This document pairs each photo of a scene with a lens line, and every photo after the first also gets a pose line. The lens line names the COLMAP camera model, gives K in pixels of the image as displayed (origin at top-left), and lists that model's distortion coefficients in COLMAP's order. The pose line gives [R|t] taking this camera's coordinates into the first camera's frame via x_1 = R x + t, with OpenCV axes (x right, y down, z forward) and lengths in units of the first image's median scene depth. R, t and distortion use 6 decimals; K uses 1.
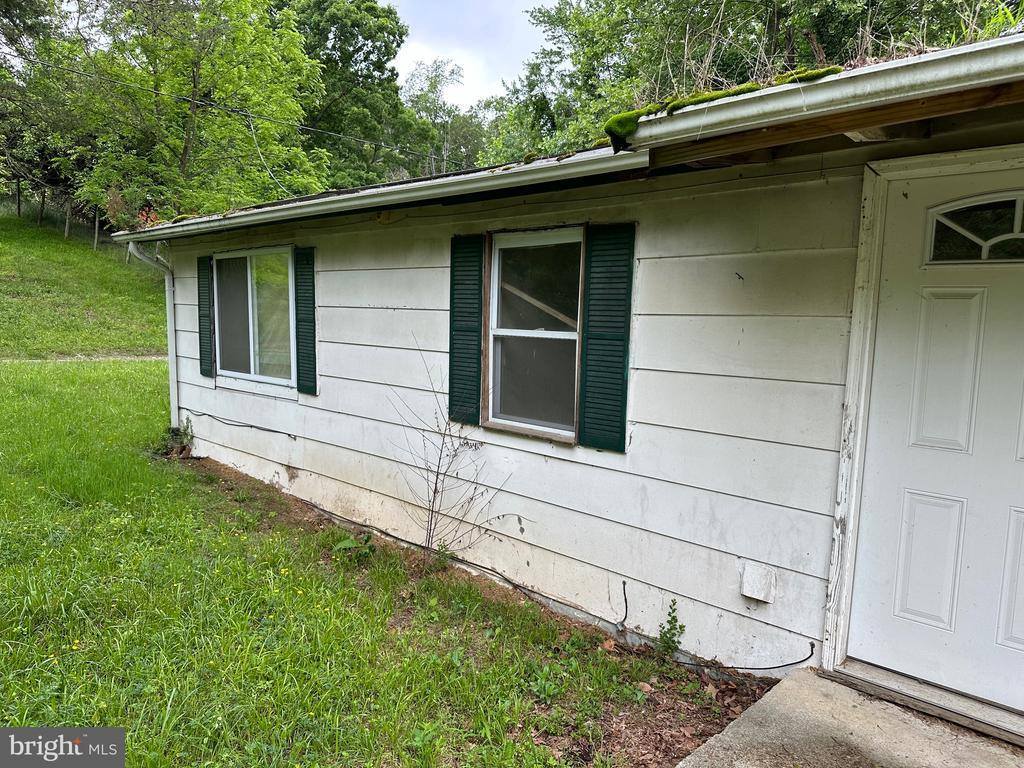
lens RADIAL K [[709.0, 0, 512.3], [0, 709.0, 383.9], [0, 0, 1]] dist [0.020927, -0.046036]
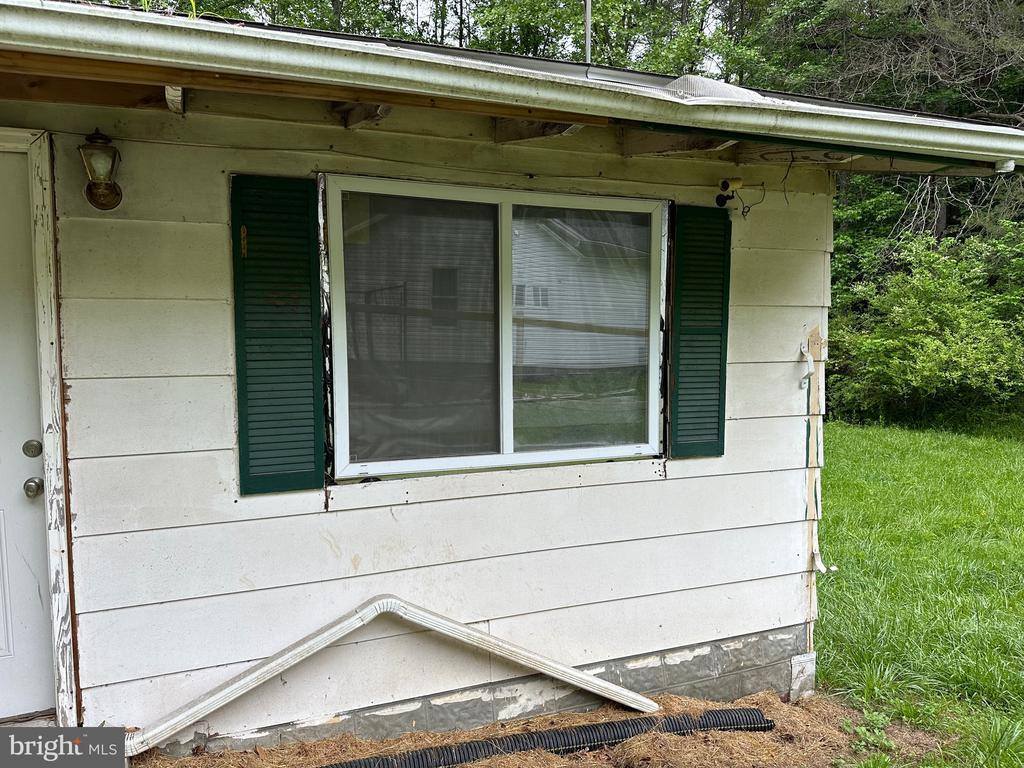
lens RADIAL K [[709.0, 0, 513.0], [0, 709.0, 385.1], [0, 0, 1]] dist [0.020927, -0.046036]
pose [[0.415739, -0.109589, 0.902857, -0.793617], [0.076006, 0.993428, 0.085584, -0.096074], [-0.906303, 0.033042, 0.421336, 0.859151]]
